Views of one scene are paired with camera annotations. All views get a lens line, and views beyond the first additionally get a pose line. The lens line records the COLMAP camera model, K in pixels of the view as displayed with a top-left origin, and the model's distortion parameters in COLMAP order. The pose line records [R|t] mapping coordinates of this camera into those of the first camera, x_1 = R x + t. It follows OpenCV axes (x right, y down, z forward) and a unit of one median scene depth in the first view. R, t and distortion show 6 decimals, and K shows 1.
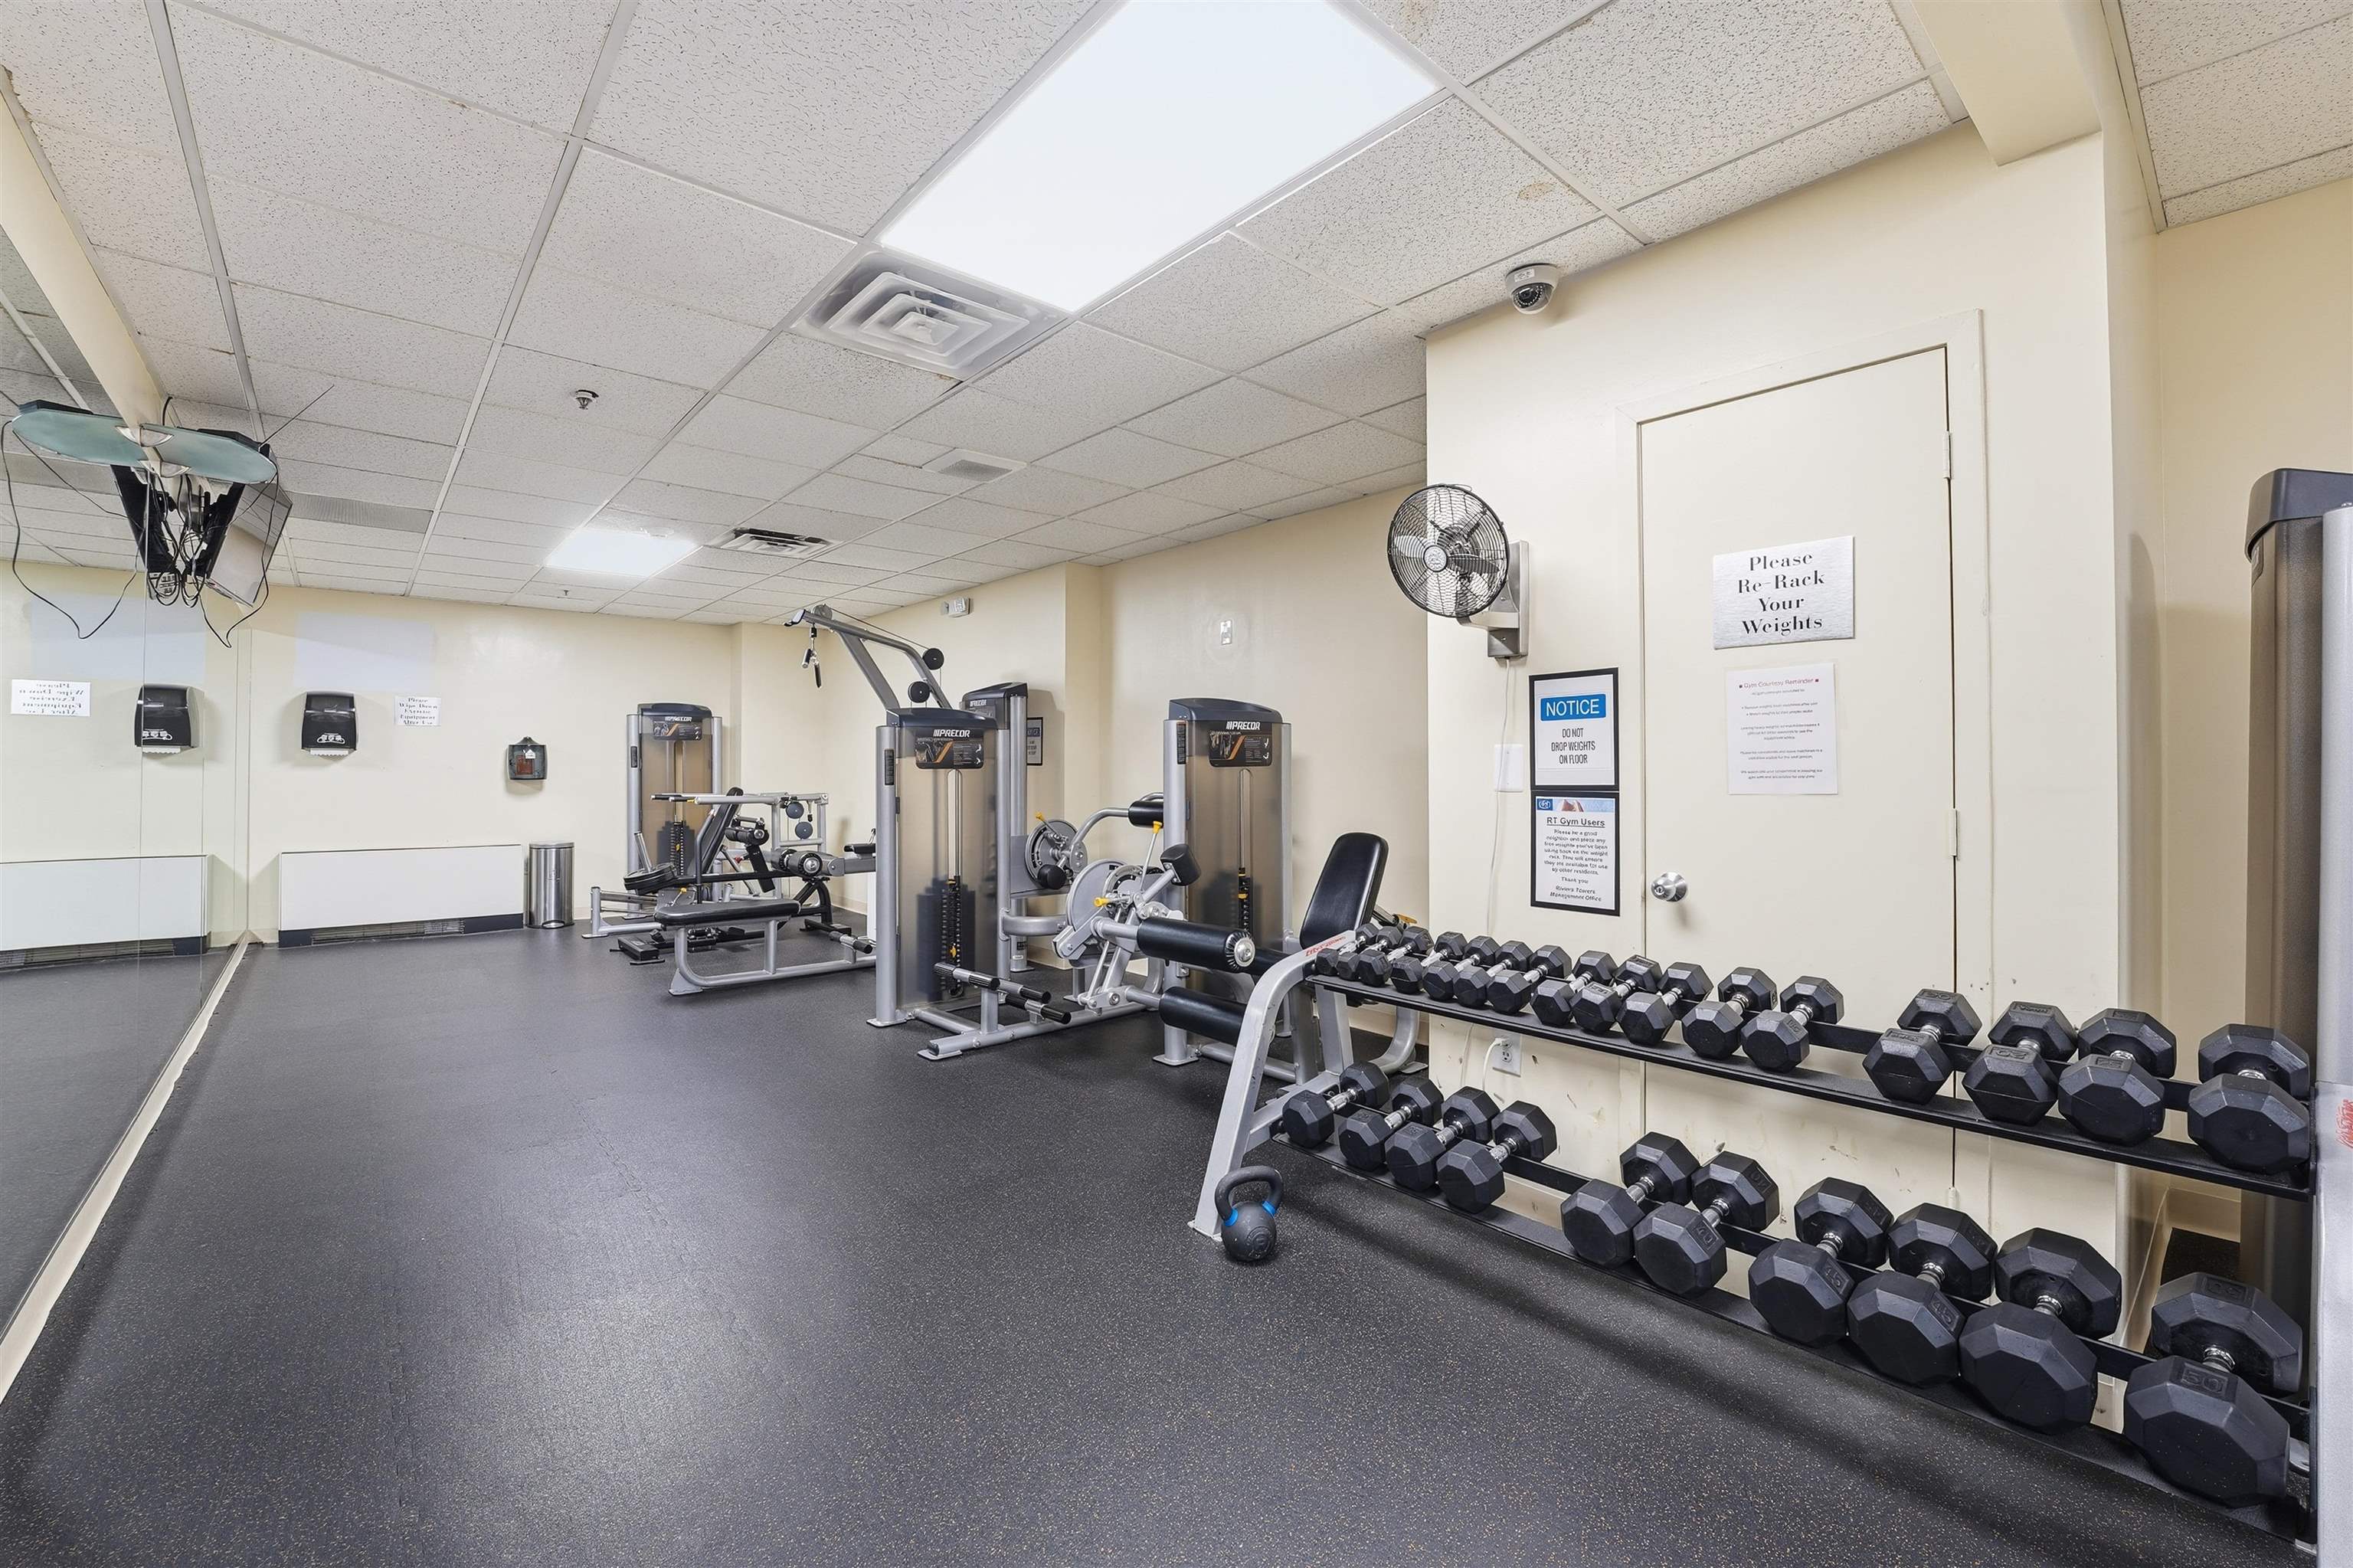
lens RADIAL K [[986.0, 0, 1164.5], [0, 986.0, 773.9], [0, 0, 1]] dist [-0.018265, 0.000214]
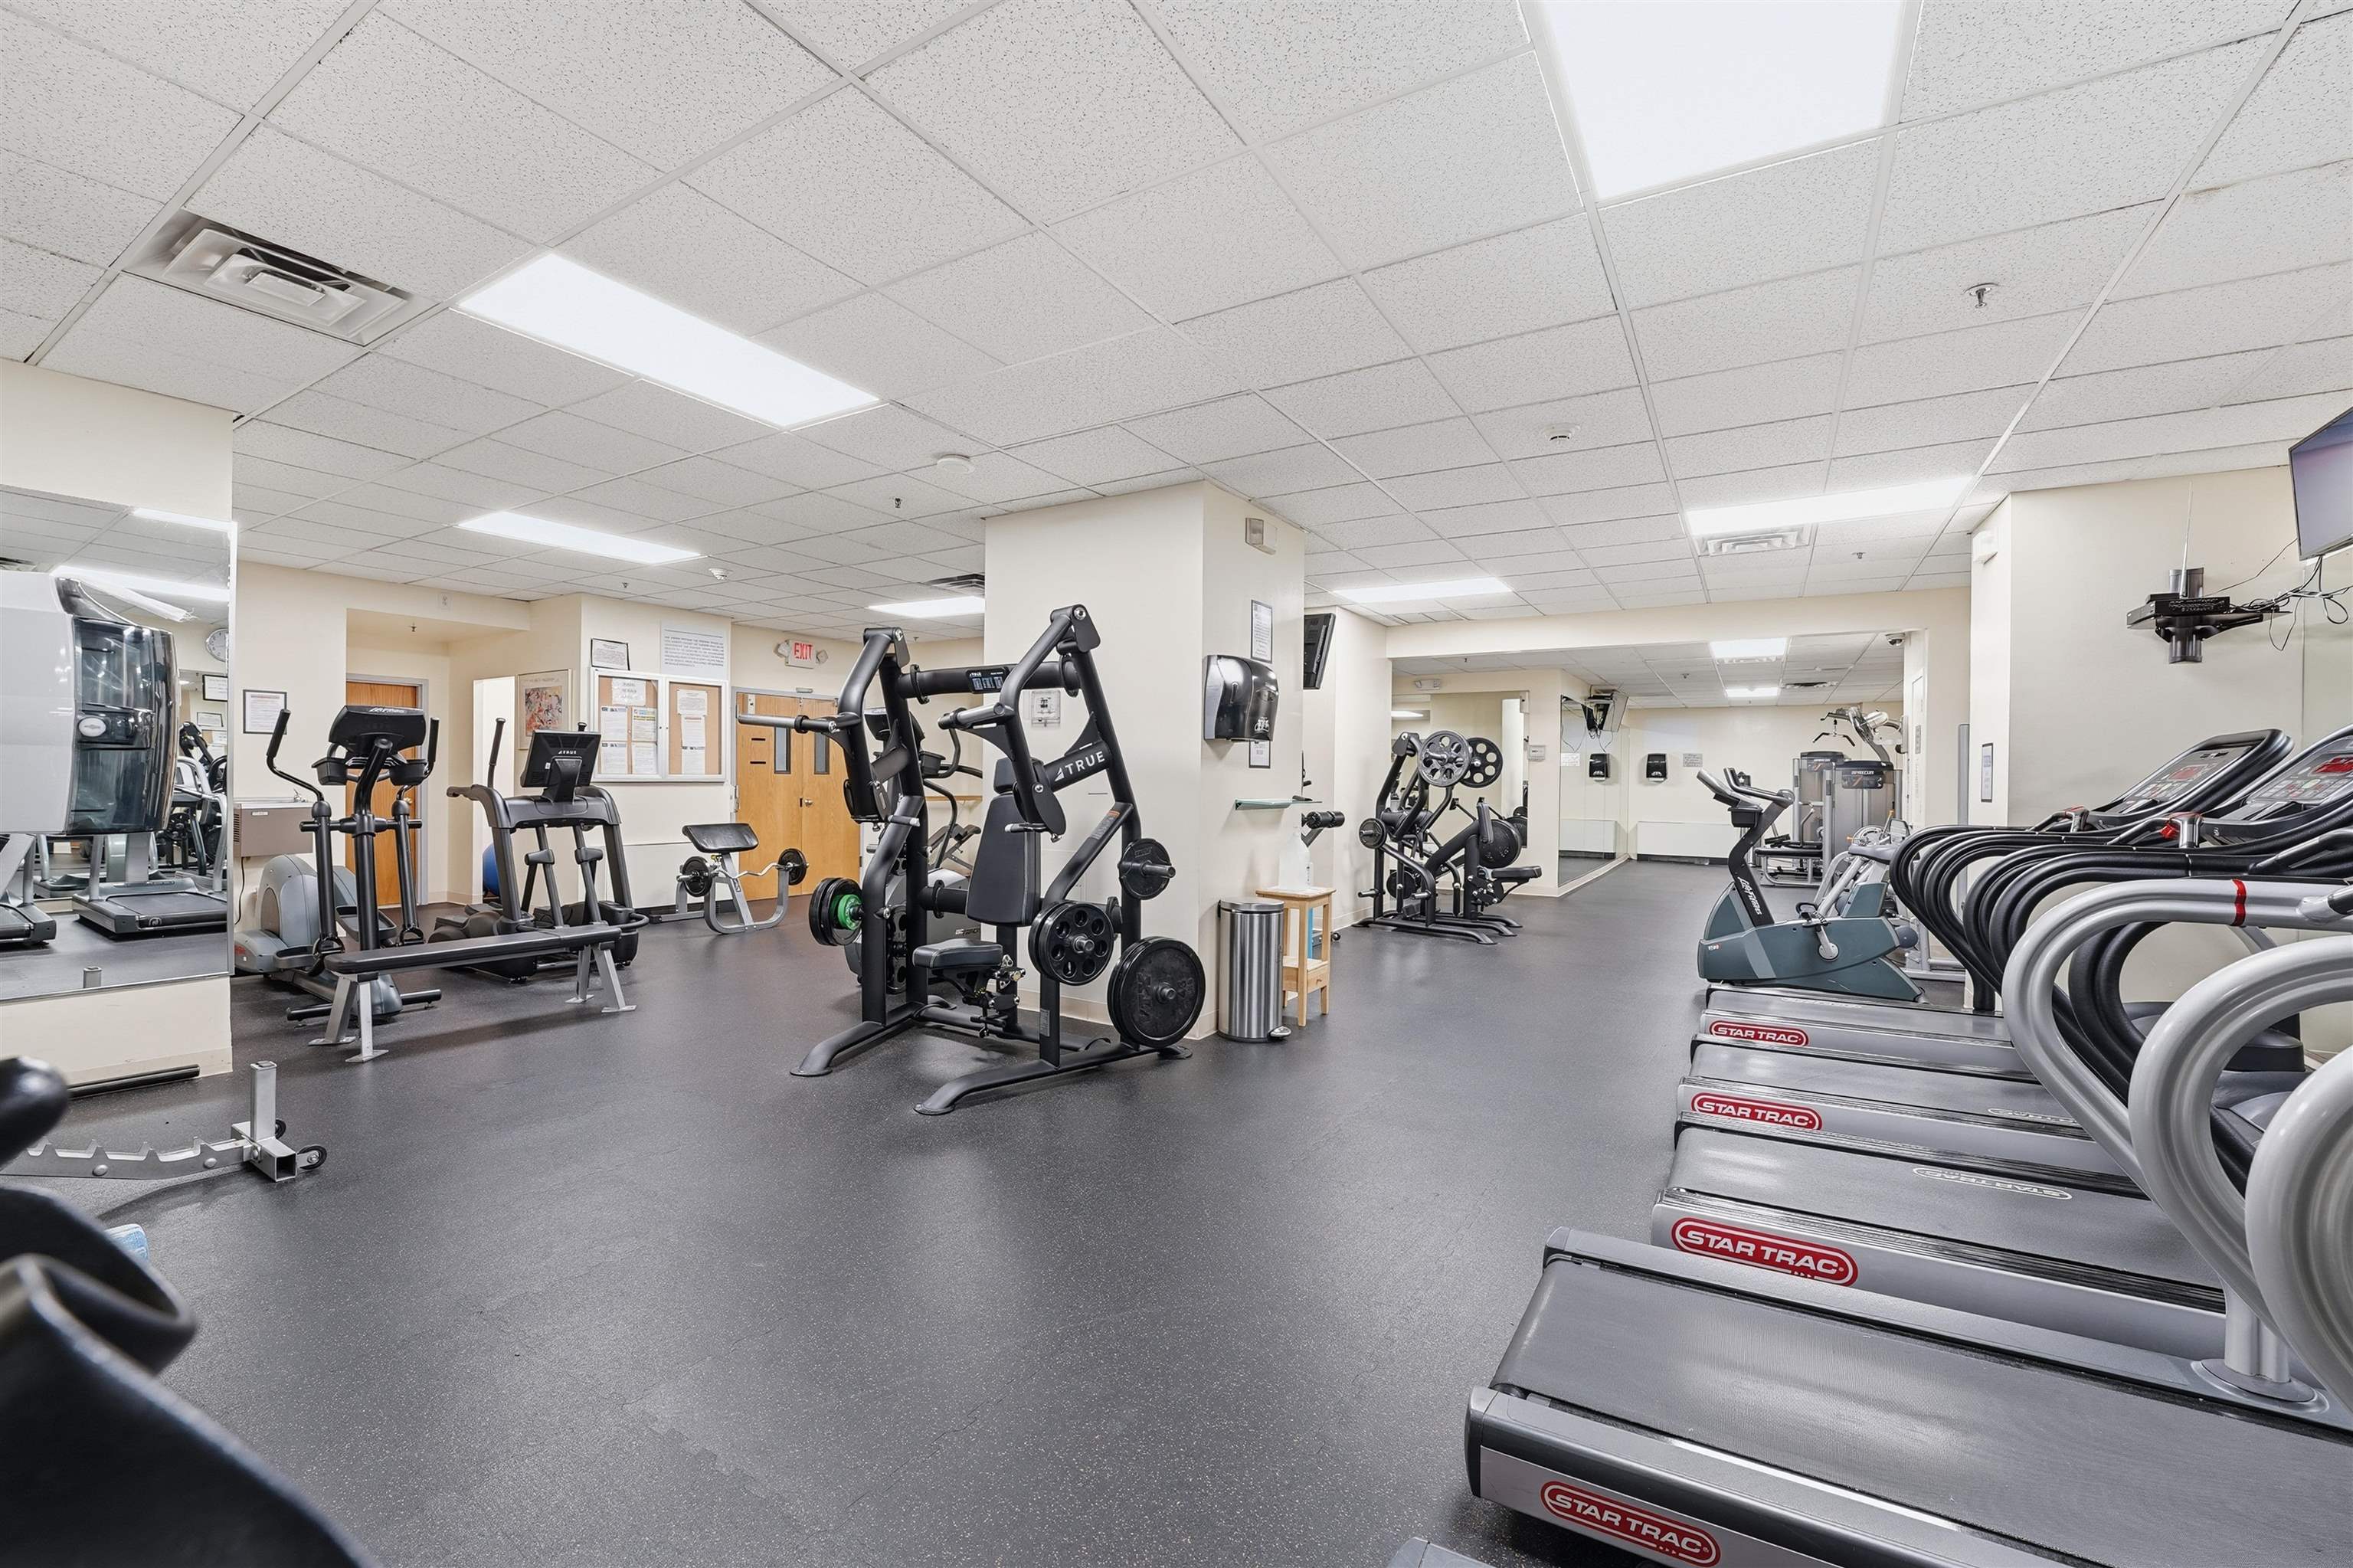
lens RADIAL K [[986.0, 0, 1164.5], [0, 986.0, 773.9], [0, 0, 1]] dist [-0.018265, 0.000214]
pose [[0.313327, -0.003984, -0.949637, 1.027737], [-0.014749, 0.999850, -0.009061, 0.003649], [0.949531, 0.016846, 0.313221, -0.873310]]
